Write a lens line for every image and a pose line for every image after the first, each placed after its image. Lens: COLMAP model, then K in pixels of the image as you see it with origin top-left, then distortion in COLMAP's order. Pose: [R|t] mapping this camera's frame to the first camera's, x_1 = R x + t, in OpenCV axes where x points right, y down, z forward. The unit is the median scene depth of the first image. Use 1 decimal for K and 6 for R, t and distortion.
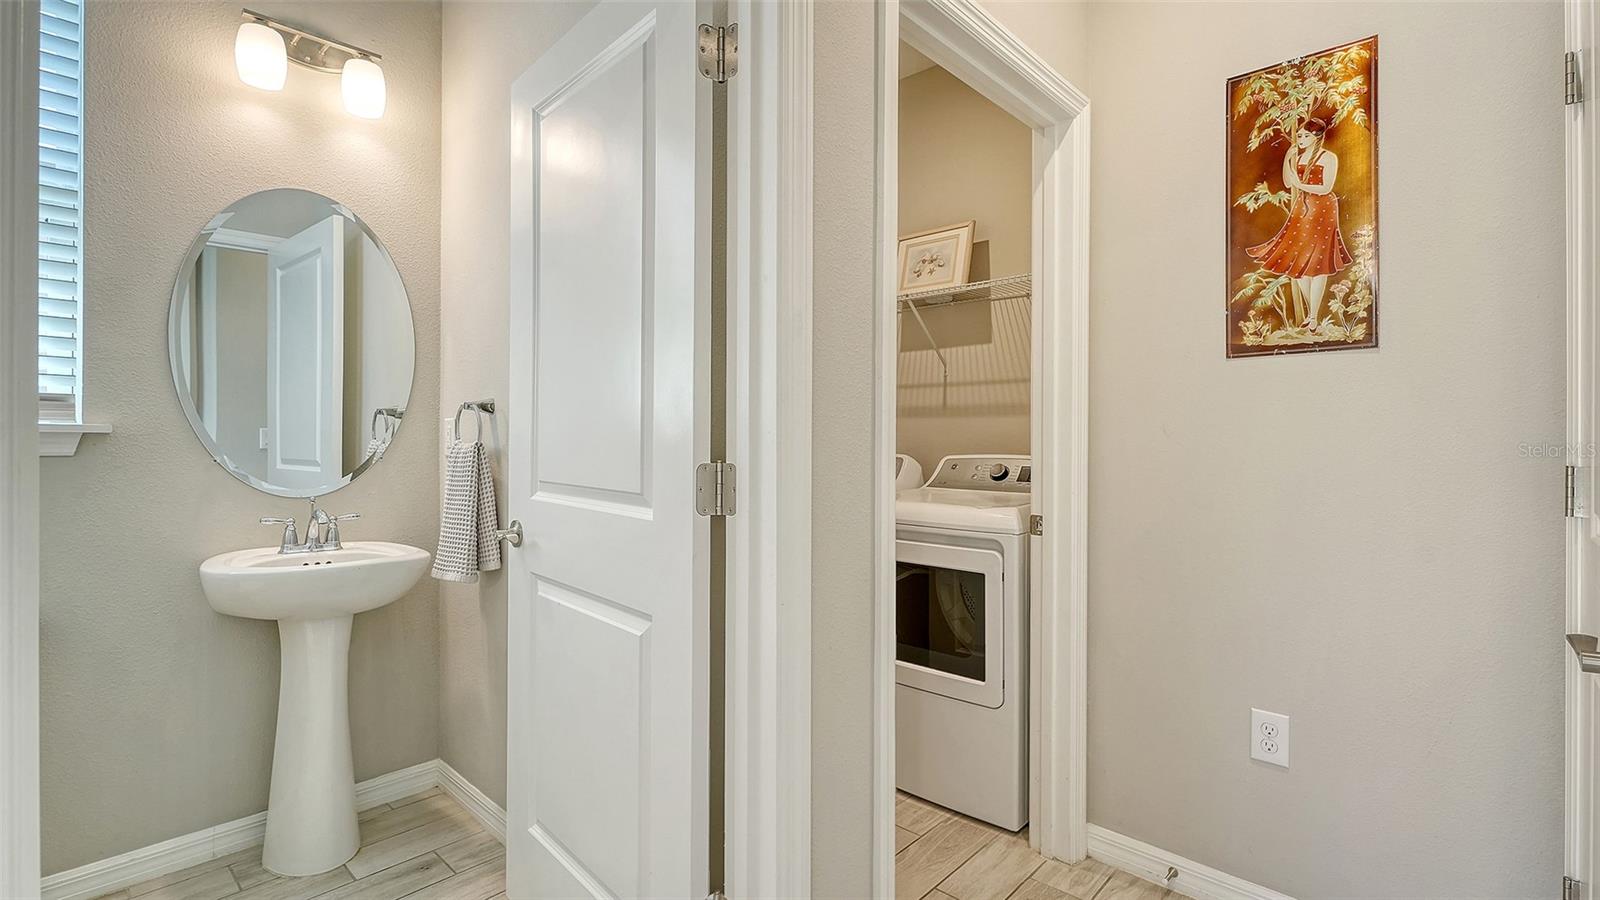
lens RADIAL K [[727.4, 0, 781.6], [0, 727.4, 429.1], [0, 0, 1]] dist [0.001591, -0.001447]
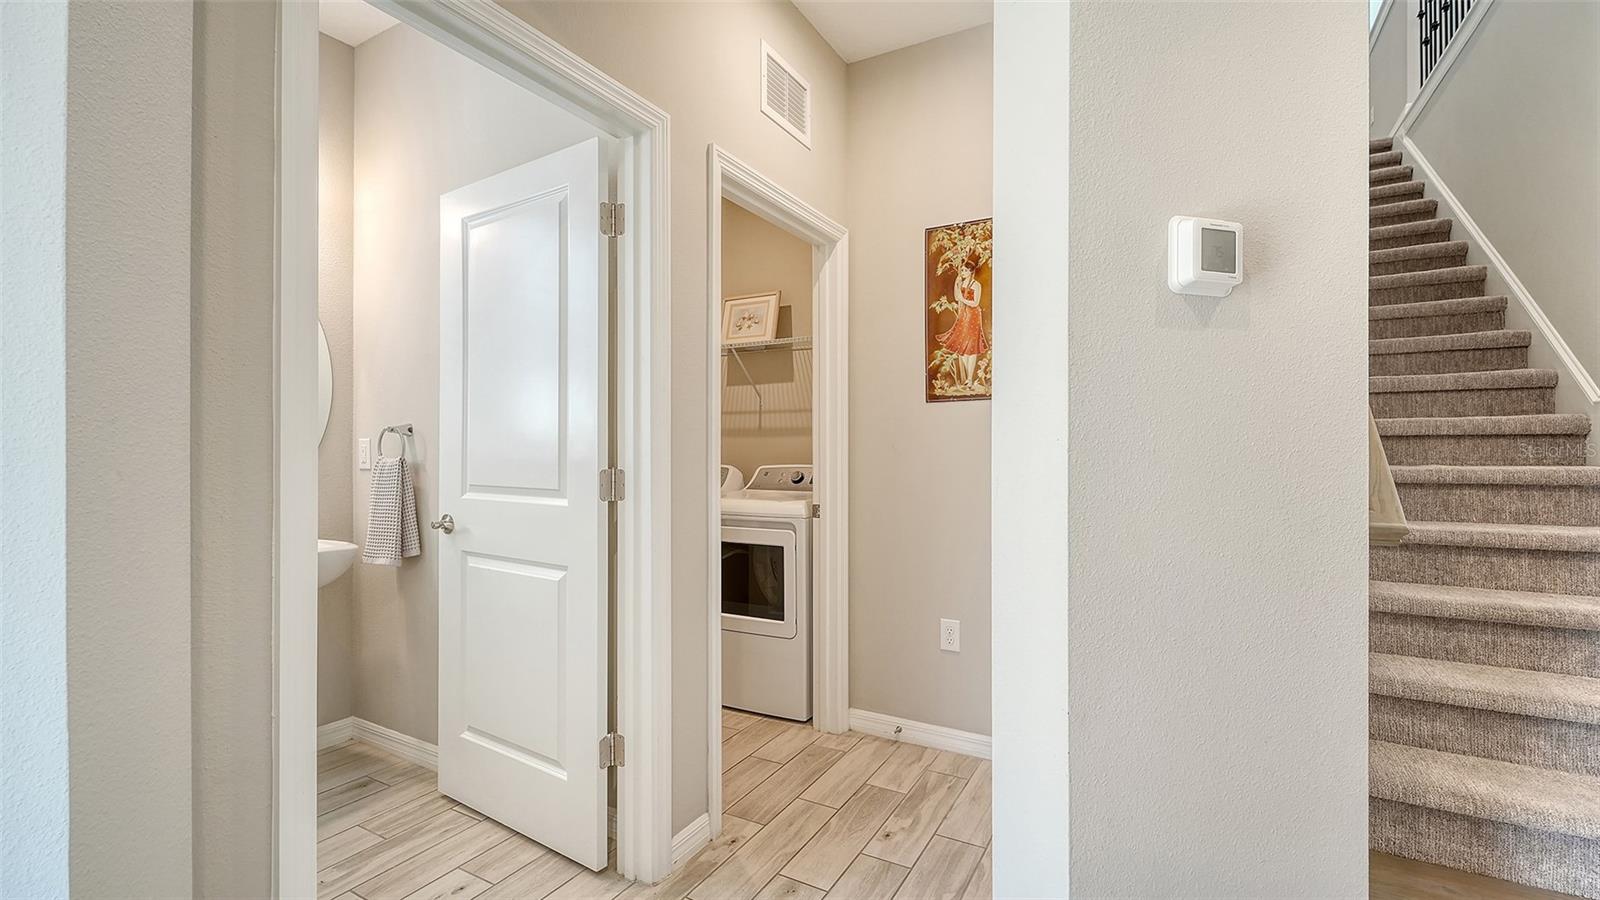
lens RADIAL K [[697.2, 0, 795.5], [0, 697.2, 455.1], [0, 0, 1]] dist [-0.006570, -0.000164]
pose [[0.967243, -0.005533, 0.253791, -0.052594], [0.001539, 0.999872, 0.015935, -0.005514], [-0.253847, -0.015023, 0.967128, -0.374715]]
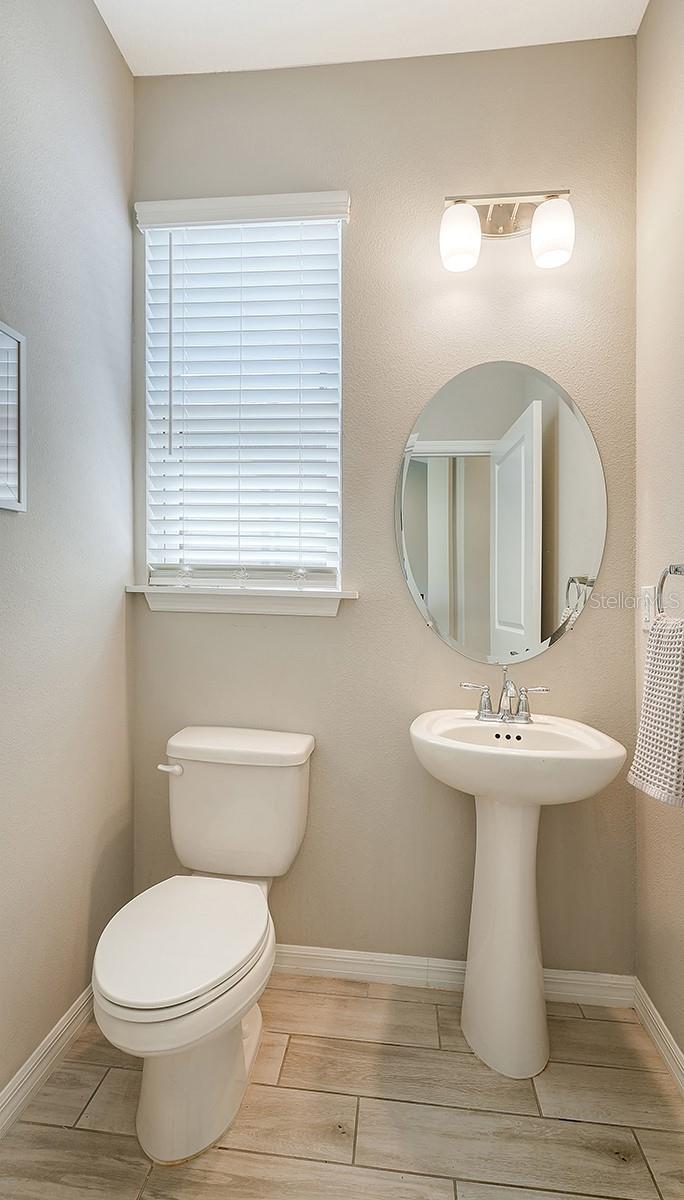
lens RADIAL K [[547.6, 0, 347.9], [0, 547.6, 580.8], [0, 0, 1]] dist [-0.001611, 0.000440]
pose [[0.617470, -0.012438, -0.786496, -0.193775], [-0.008517, 0.999711, -0.022497, -0.003943], [0.786548, 0.020590, 0.617186, 0.377618]]
